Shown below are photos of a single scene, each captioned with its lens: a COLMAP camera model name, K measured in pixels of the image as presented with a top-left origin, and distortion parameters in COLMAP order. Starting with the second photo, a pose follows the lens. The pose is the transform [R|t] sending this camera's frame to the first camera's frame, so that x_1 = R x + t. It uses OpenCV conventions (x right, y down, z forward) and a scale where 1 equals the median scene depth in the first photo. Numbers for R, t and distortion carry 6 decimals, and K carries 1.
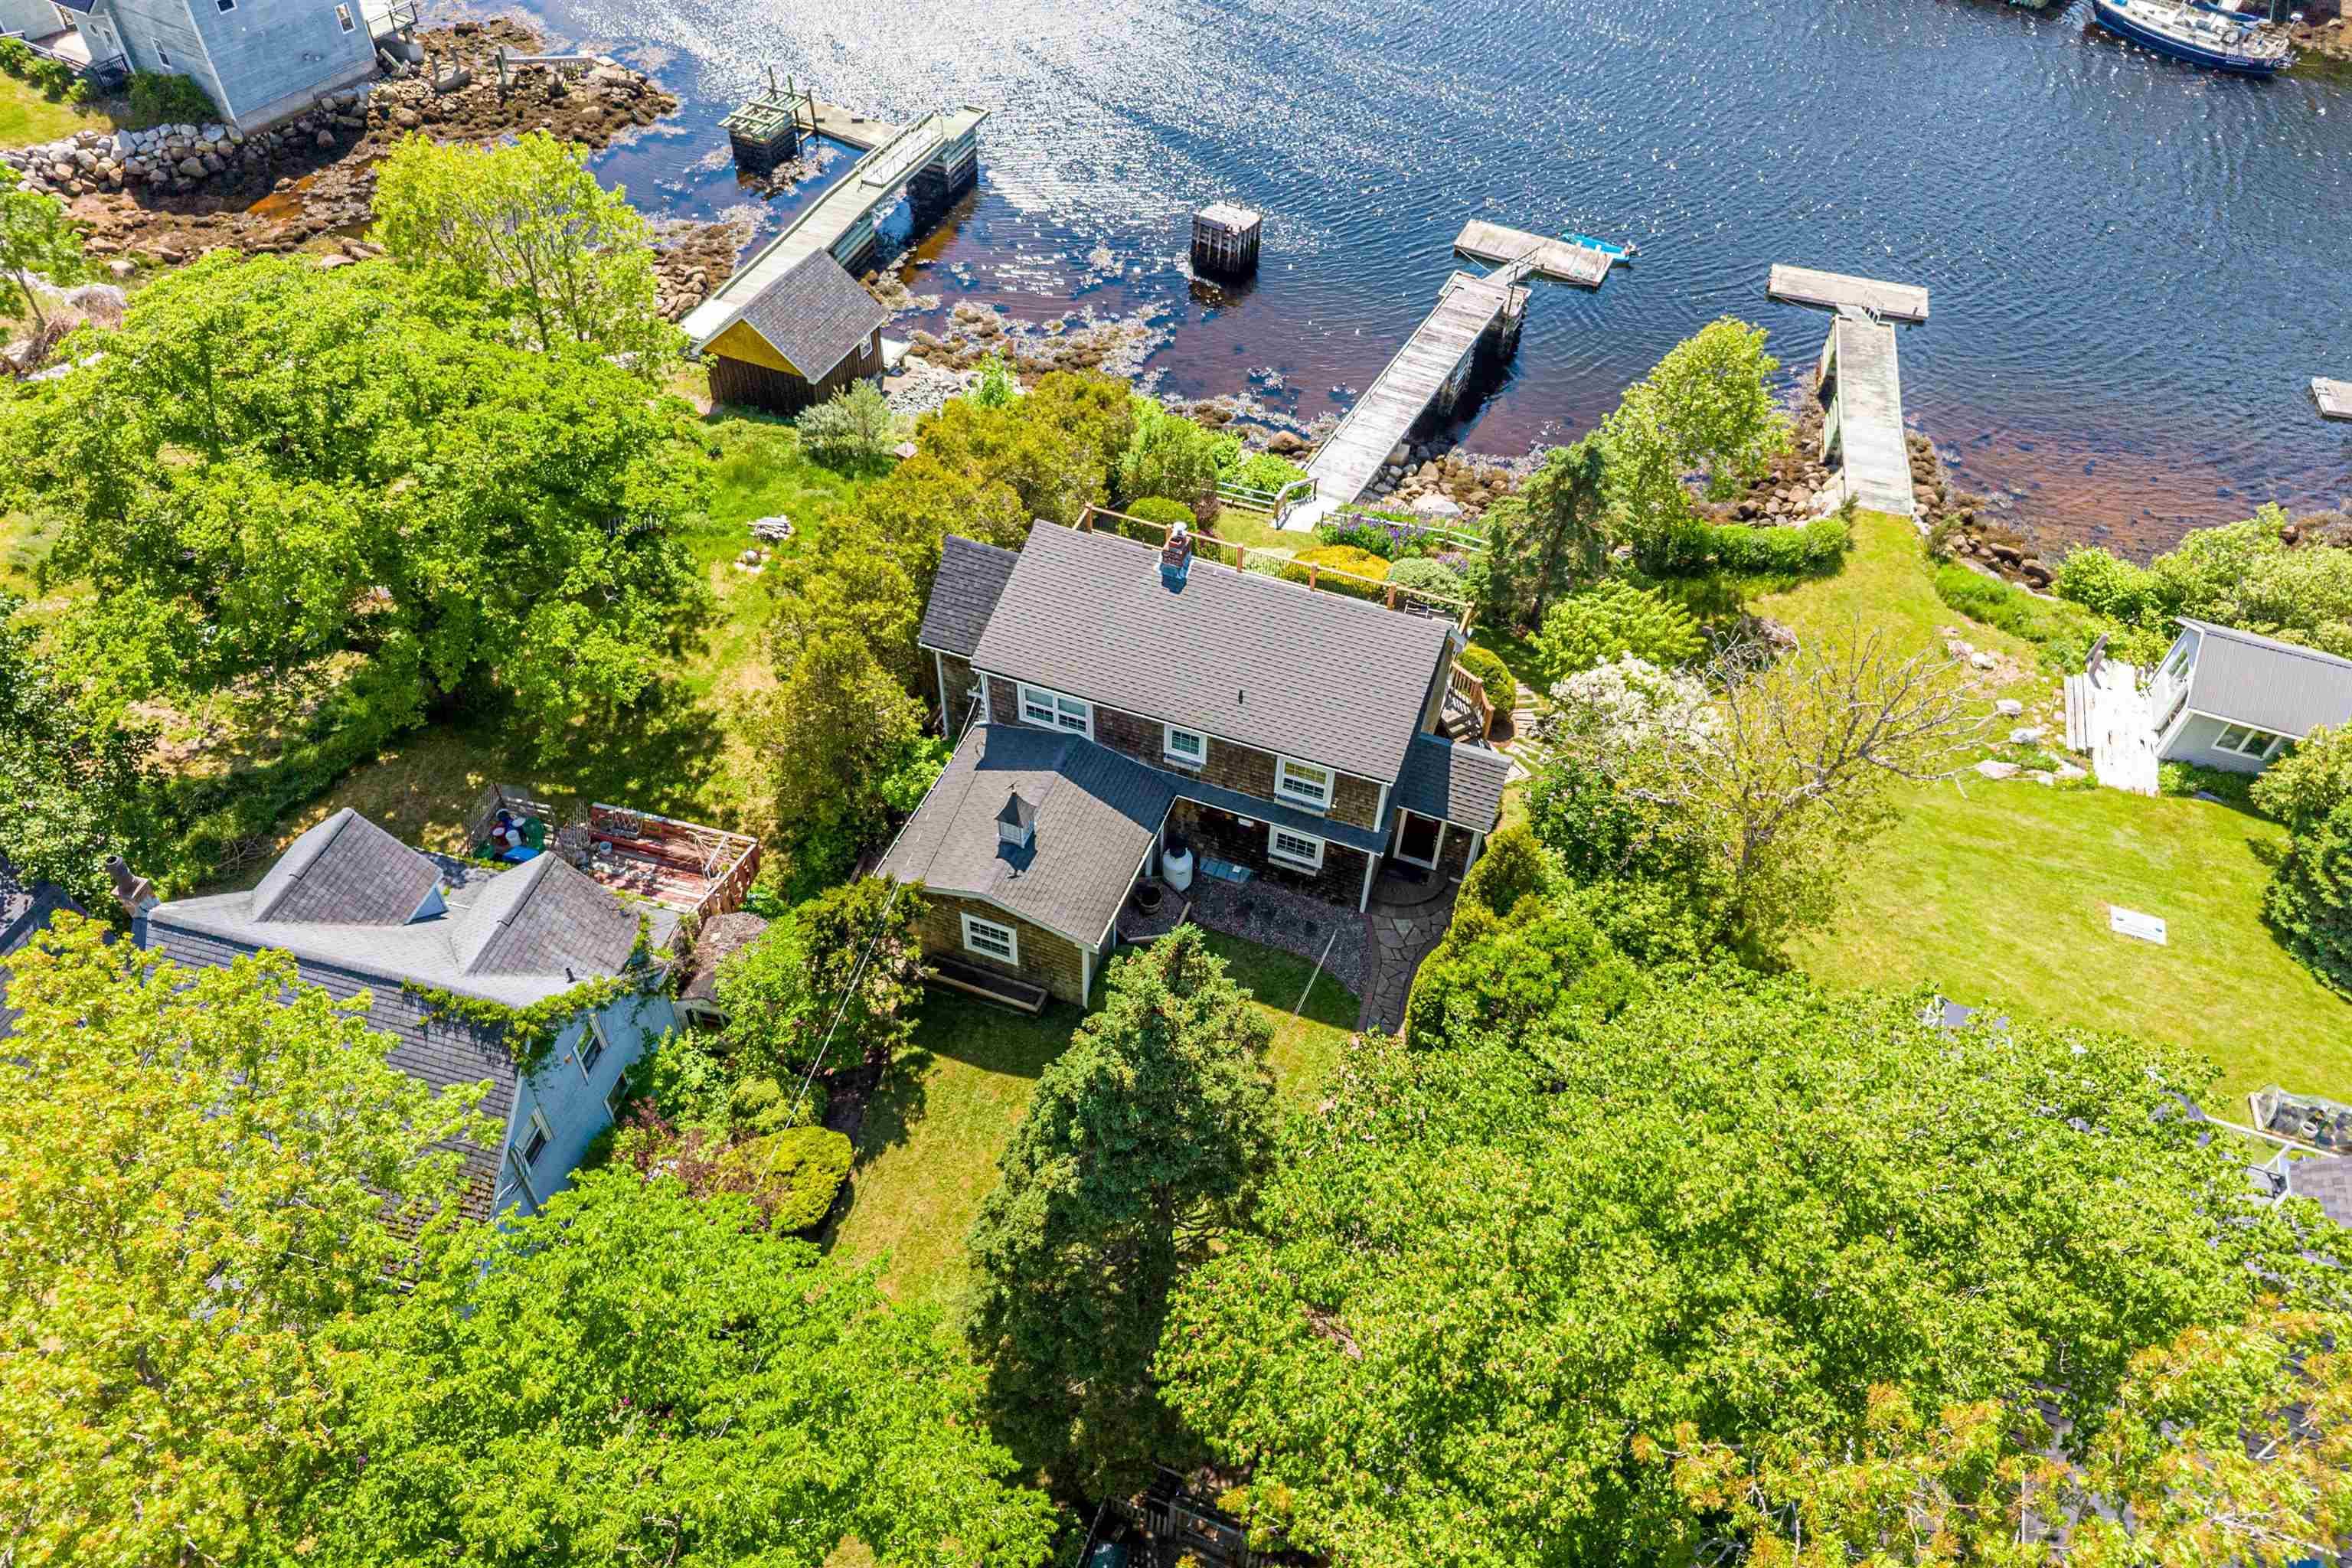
lens RADIAL K [[1627.4, 0, 1163.4], [0, 1627.4, 753.2], [0, 0, 1]] dist [-0.002713, 0.005598]
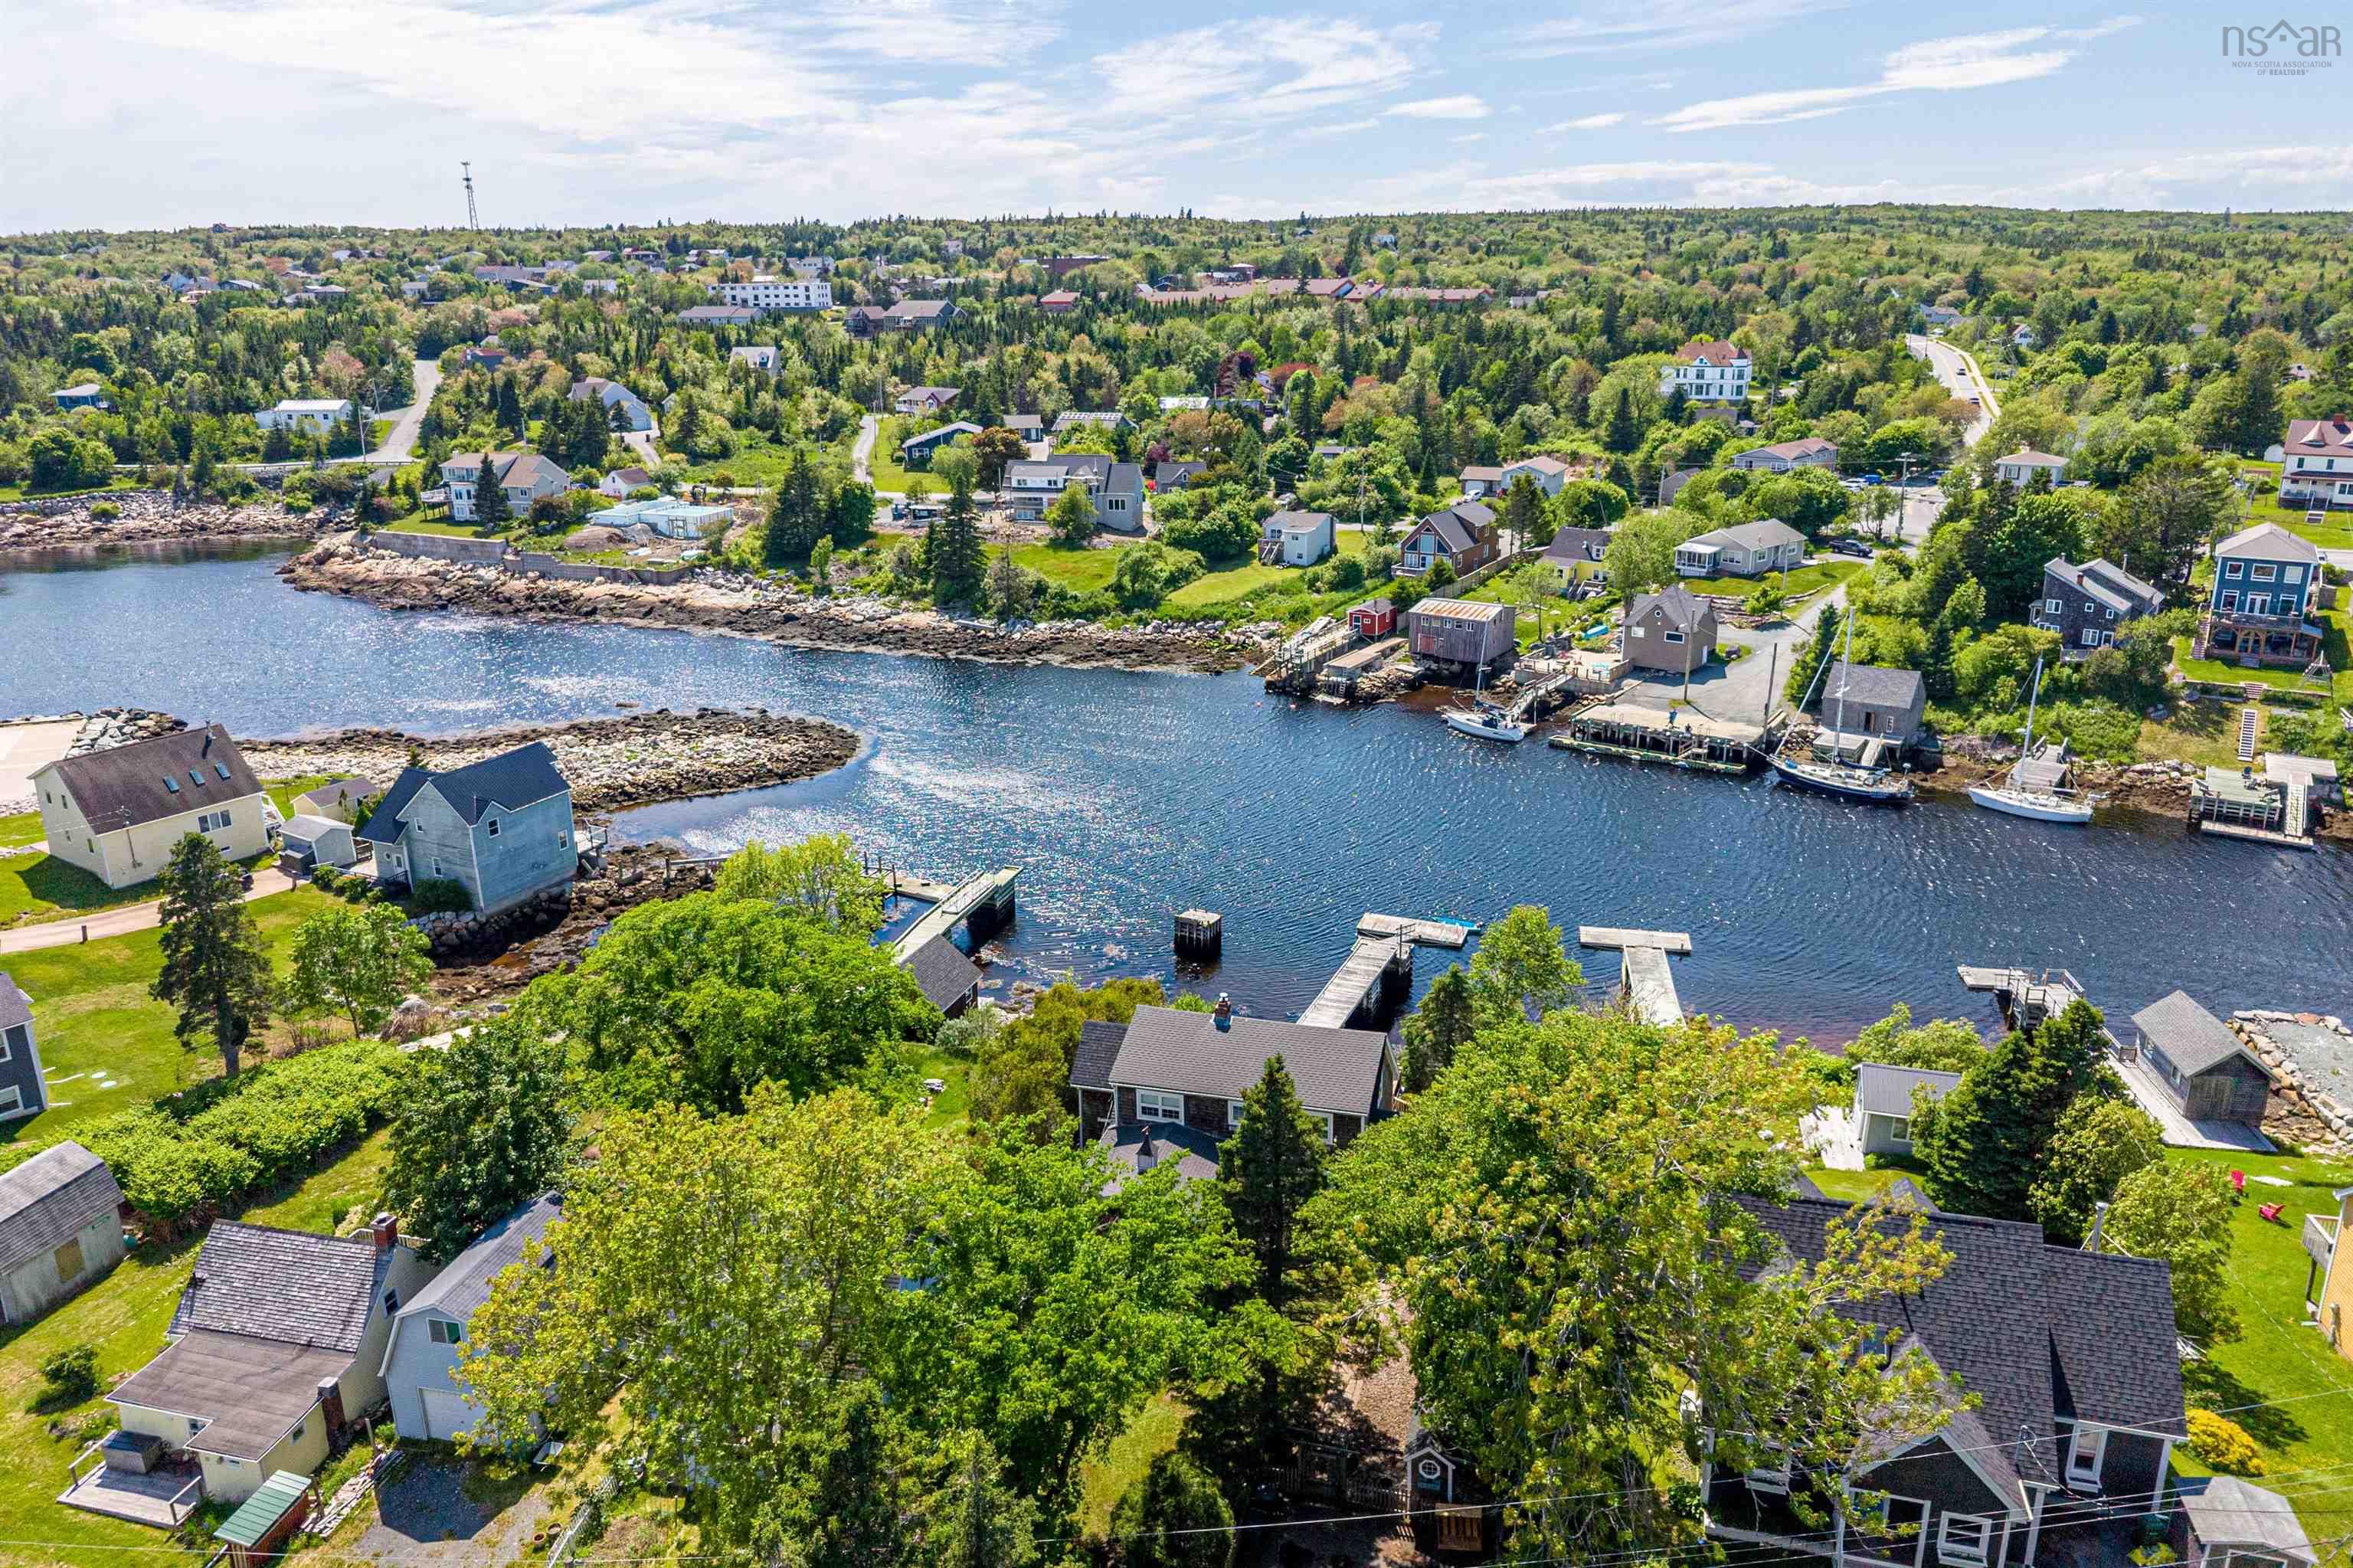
lens RADIAL K [[1640.4, 0, 1176.5], [0, 1640.4, 784.0], [0, 0, 1]] dist [0.006037, 0.002427]
pose [[0.995461, -0.060993, 0.073052, -0.078010], [0.088296, 0.878319, -0.469850, 0.243749], [-0.035505, 0.474167, 0.879719, -0.326346]]
